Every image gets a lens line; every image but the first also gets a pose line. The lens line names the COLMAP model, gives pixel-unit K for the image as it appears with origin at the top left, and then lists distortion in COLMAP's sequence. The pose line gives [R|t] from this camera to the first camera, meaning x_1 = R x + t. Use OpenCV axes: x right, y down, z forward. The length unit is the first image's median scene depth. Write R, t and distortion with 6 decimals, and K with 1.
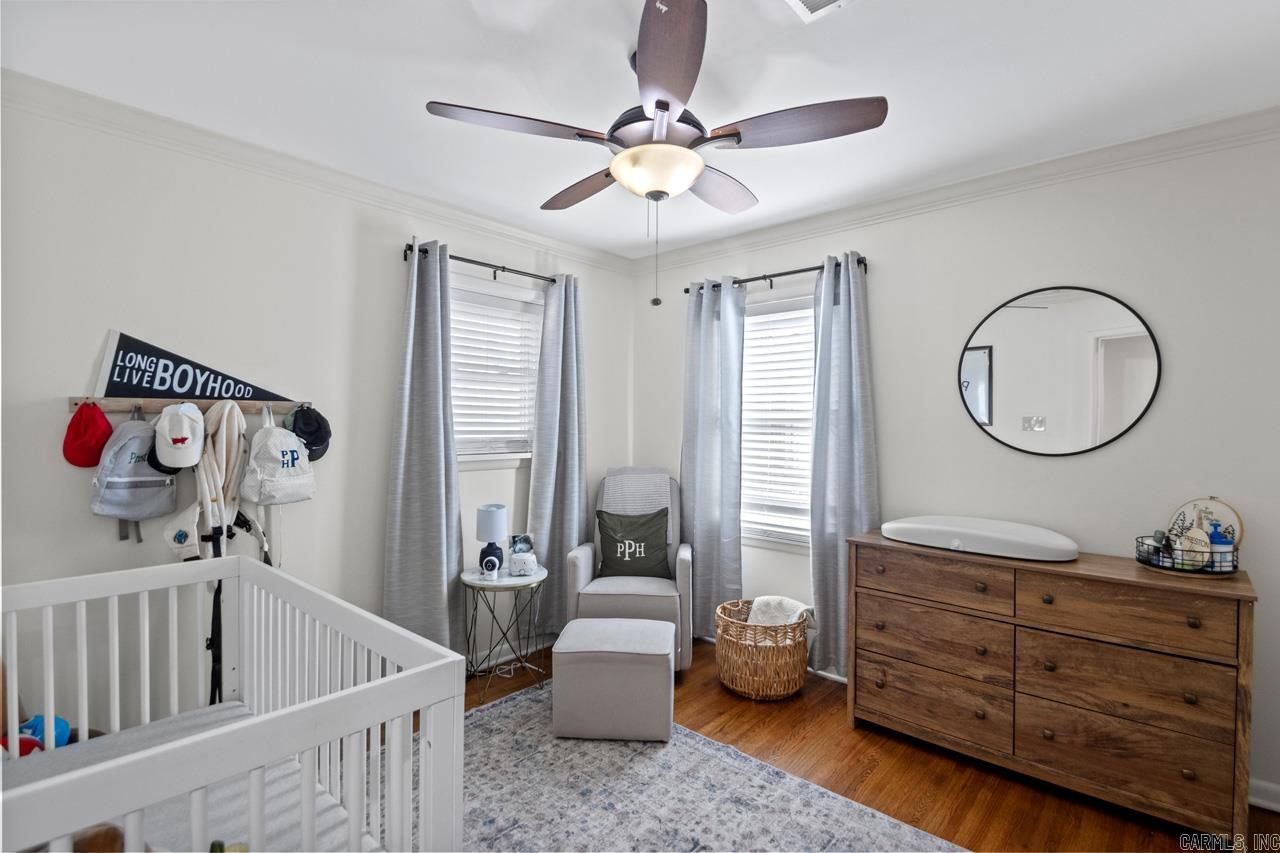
lens RADIAL K [[611.1, 0, 640.3], [0, 611.1, 425.2], [0, 0, 1]] dist [0.004405, -0.004342]
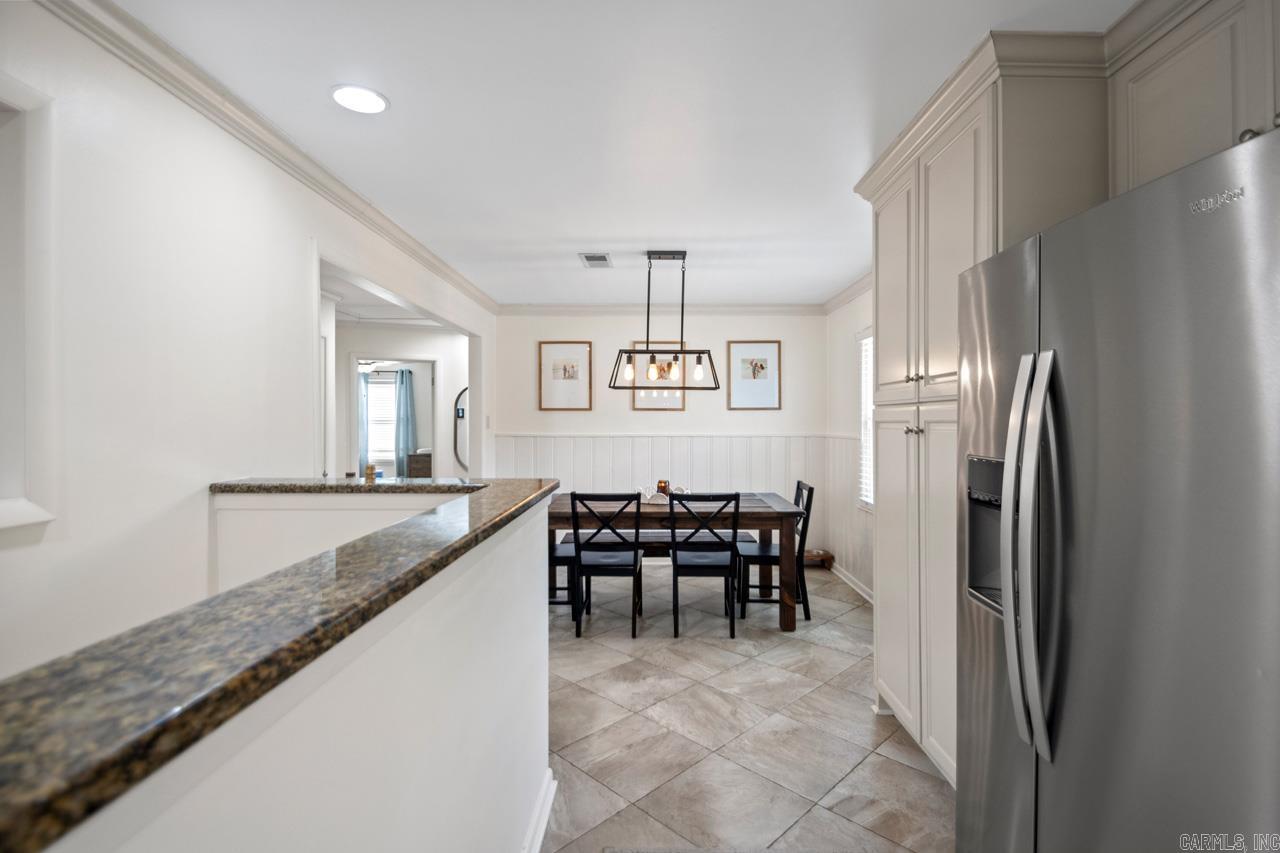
lens RADIAL K [[611.1, 0, 642.1], [0, 611.1, 424.6], [0, 0, 1]] dist [0.004405, -0.004342]
pose [[0.764761, -0.006179, 0.644284, -0.775092], [0.012357, 0.999911, -0.005078, 0.041826], [-0.644195, 0.011845, 0.764770, -2.228347]]
